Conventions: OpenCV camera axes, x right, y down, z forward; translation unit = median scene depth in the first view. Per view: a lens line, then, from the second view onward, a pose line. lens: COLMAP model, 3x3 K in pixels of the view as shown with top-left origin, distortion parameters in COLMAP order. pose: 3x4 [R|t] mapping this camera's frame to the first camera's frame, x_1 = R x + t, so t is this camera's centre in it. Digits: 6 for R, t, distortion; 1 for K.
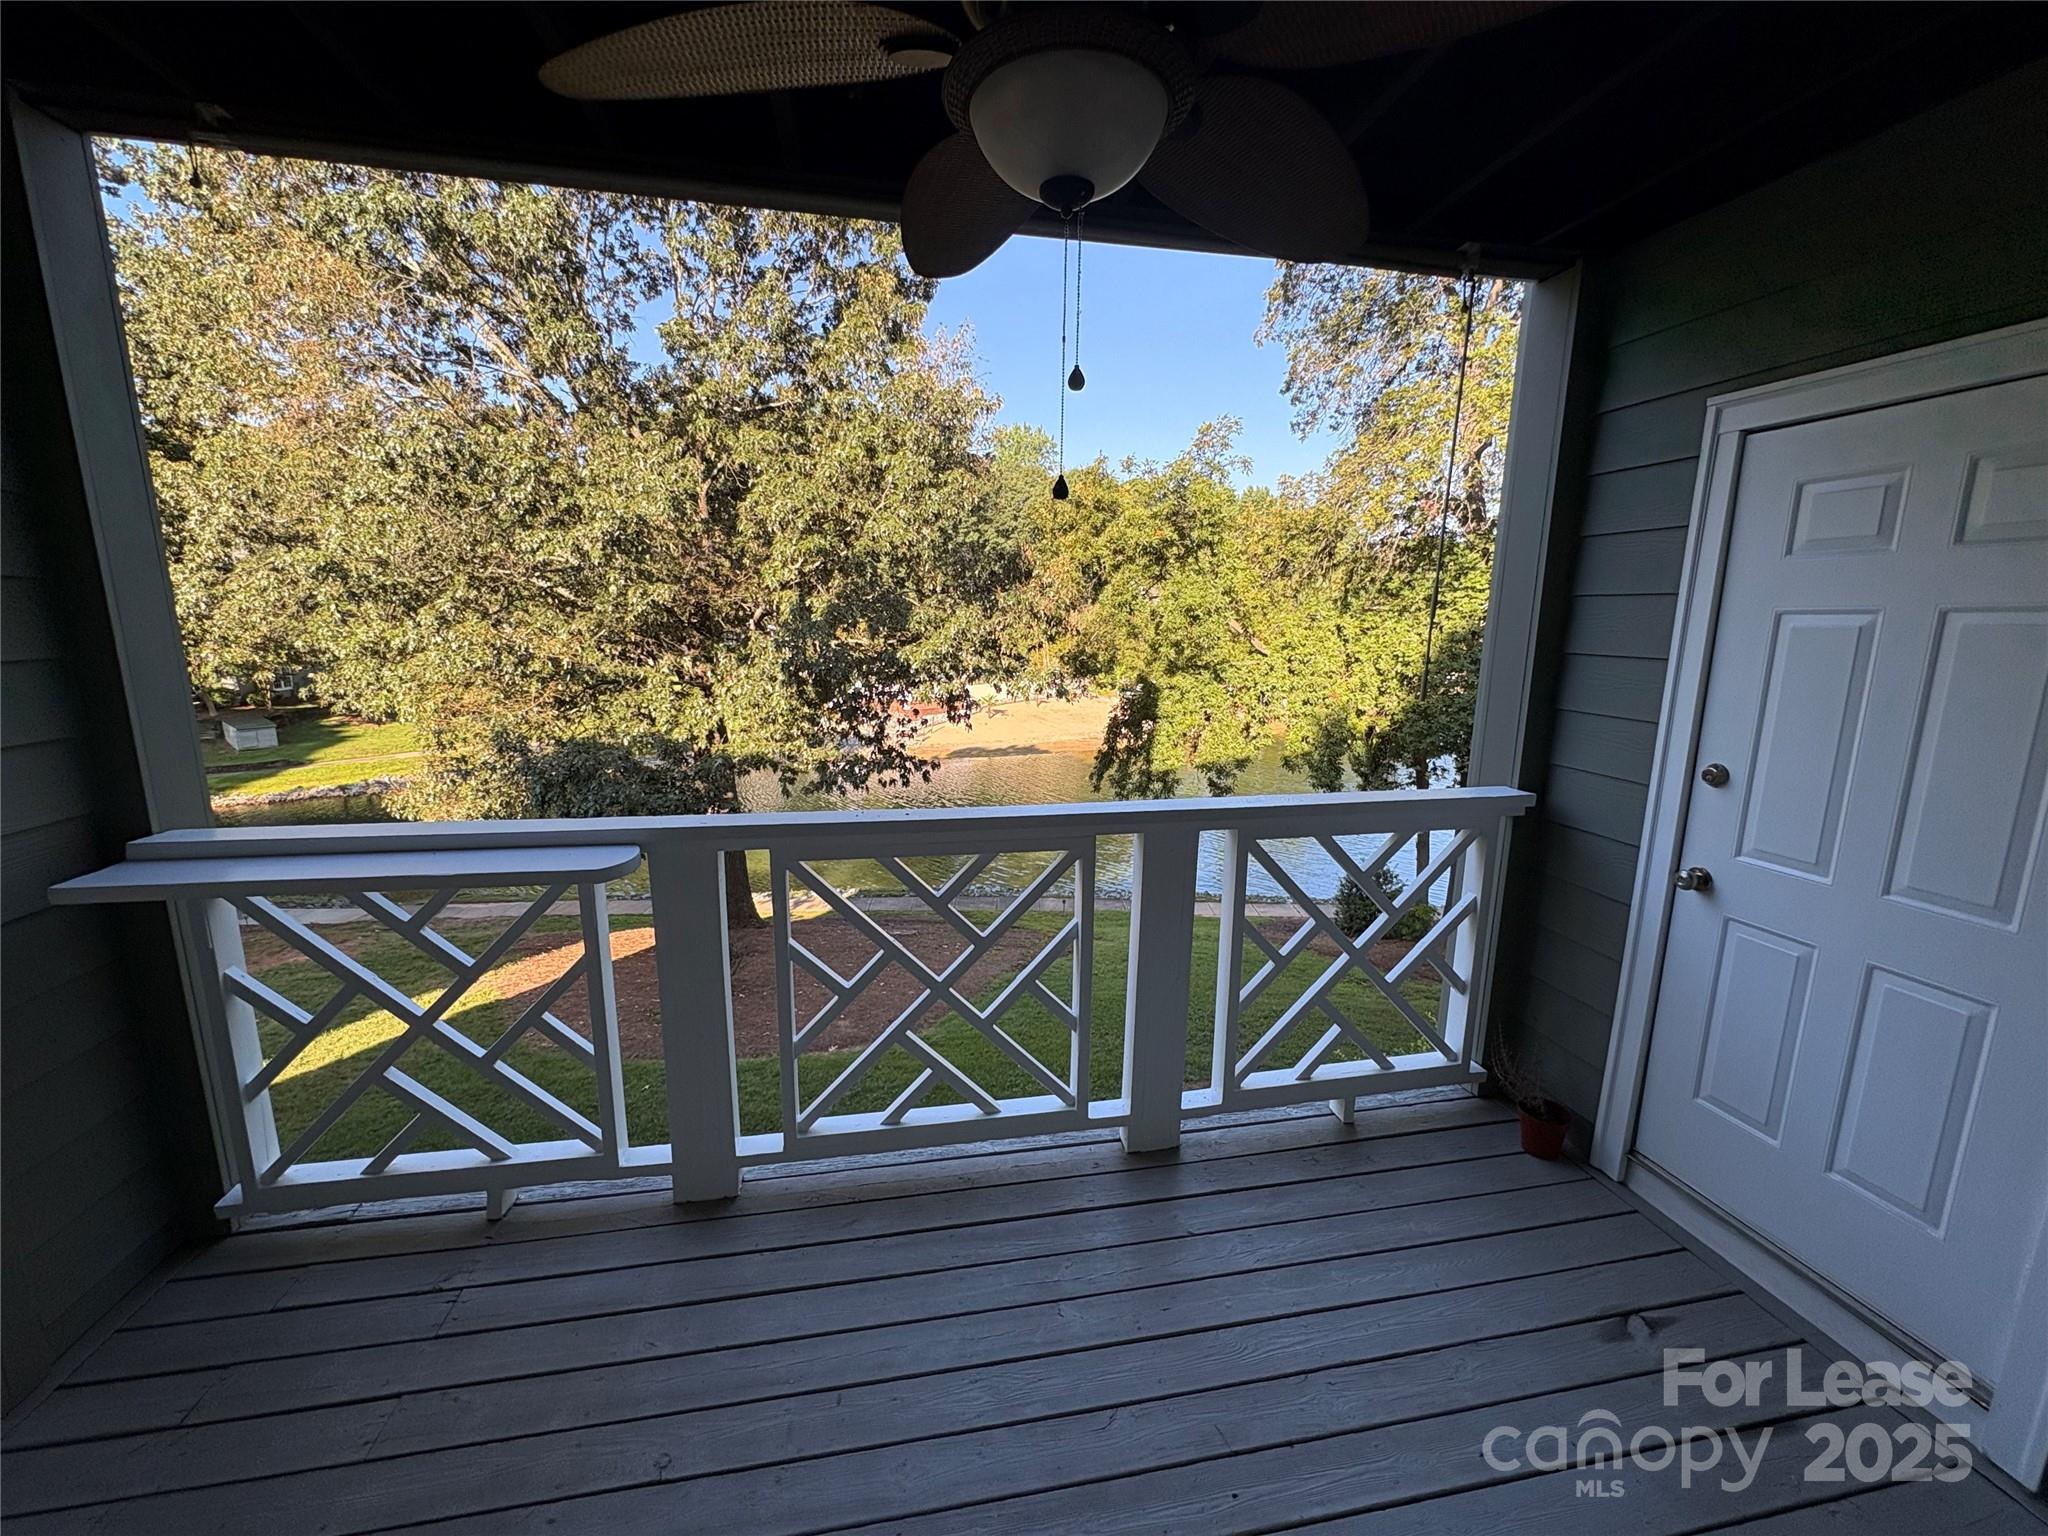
lens RADIAL K [[817.8, 0, 1020.0], [0, 817.8, 772.0], [0, 0, 1]] dist [-0.008691, 0.000211]
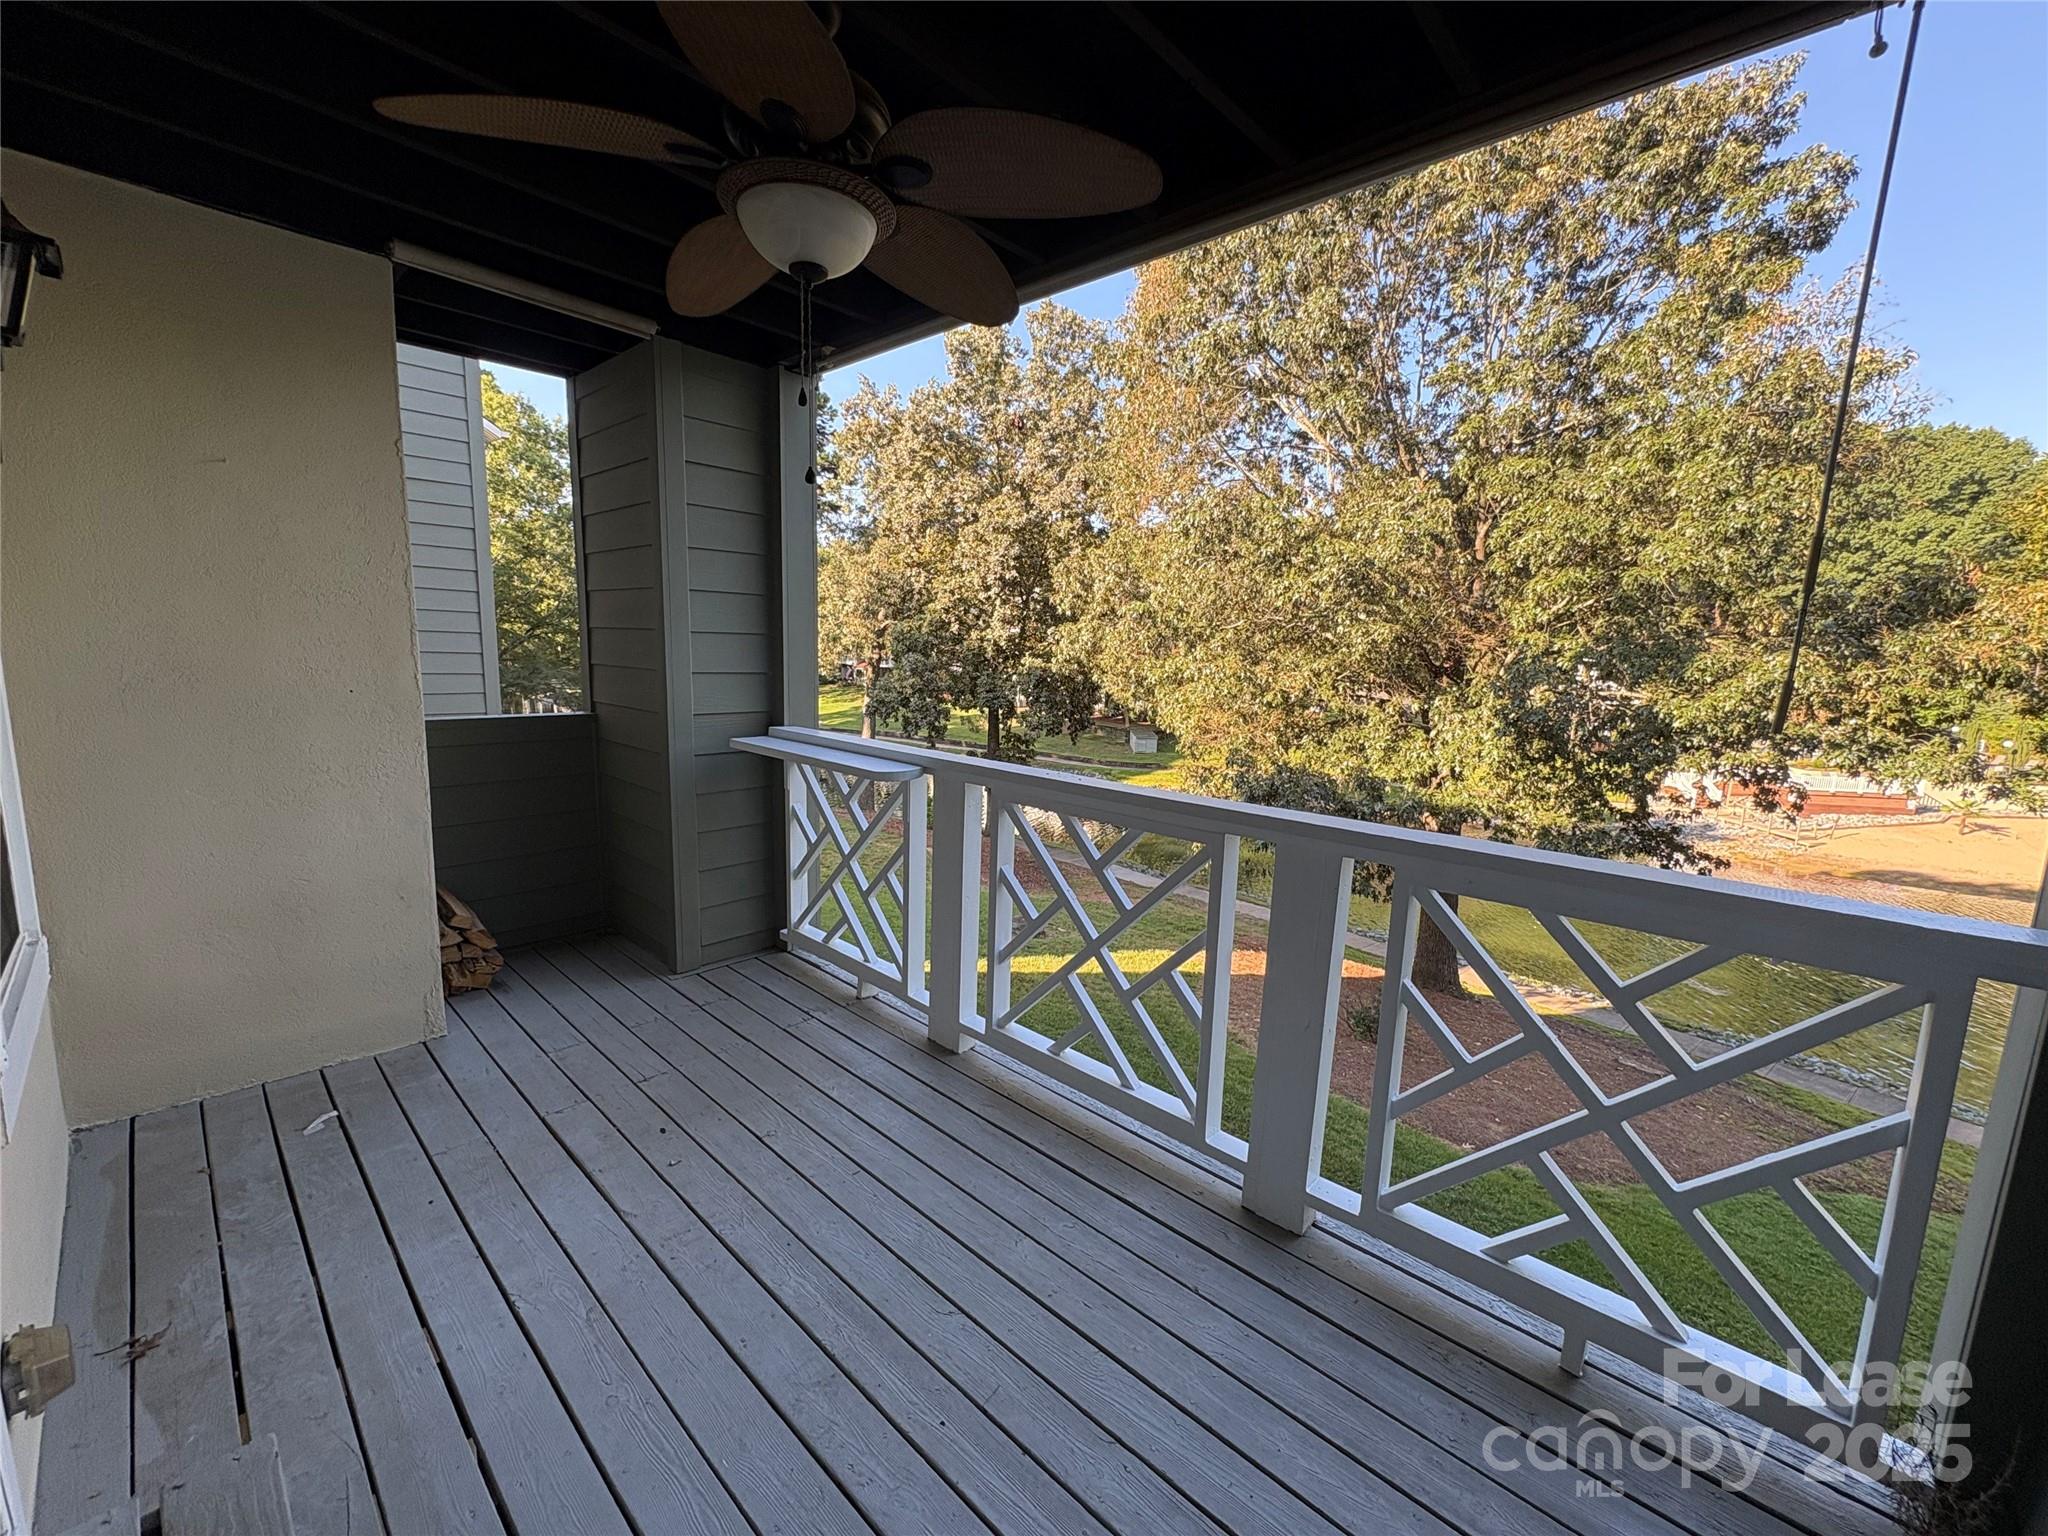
lens RADIAL K [[817.8, 0, 1016.3], [0, 817.8, 760.0], [0, 0, 1]] dist [-0.008691, 0.000211]
pose [[0.587432, 0.118457, -0.800557, 0.129998], [-0.178563, 0.983821, 0.014548, 0.004718], [0.789328, 0.134403, 0.599080, 0.043334]]
